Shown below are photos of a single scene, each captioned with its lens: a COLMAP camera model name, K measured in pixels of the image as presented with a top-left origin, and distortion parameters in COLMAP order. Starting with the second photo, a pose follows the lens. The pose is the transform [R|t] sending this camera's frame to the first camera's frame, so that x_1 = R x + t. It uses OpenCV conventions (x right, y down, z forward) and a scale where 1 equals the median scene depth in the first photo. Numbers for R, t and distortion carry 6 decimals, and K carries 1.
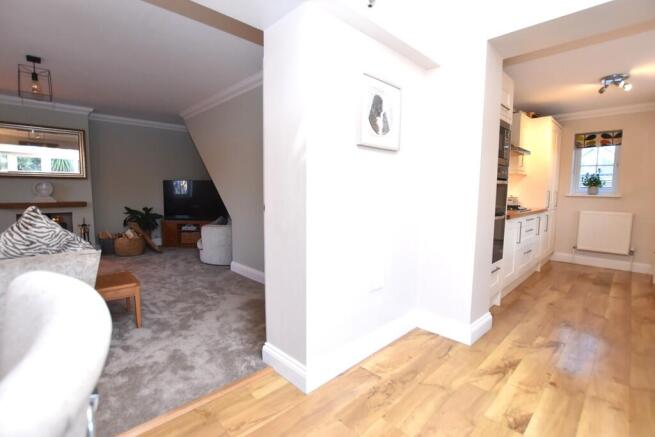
lens RADIAL K [[299.6, 0, 326.4], [0, 299.6, 220.2], [0, 0, 1]] dist [-0.014390, -0.000172]
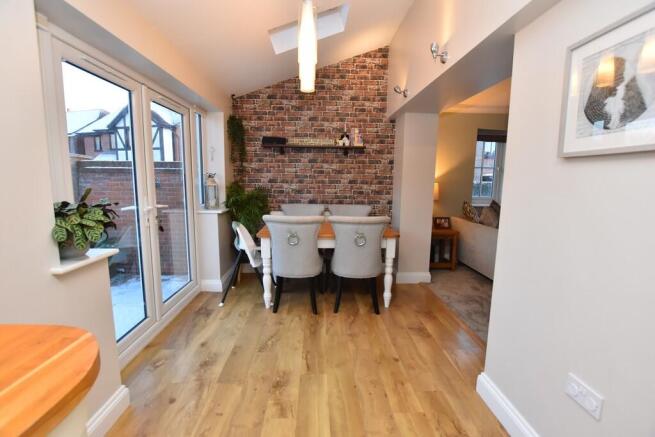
lens RADIAL K [[299.6, 0, 327.8], [0, 299.6, 216.4], [0, 0, 1]] dist [-0.014390, -0.000172]
pose [[-0.658927, 0.088061, -0.747034, 0.930639], [-0.098702, 0.974415, 0.201926, -0.192190], [0.745703, 0.206788, -0.633376, 1.002118]]
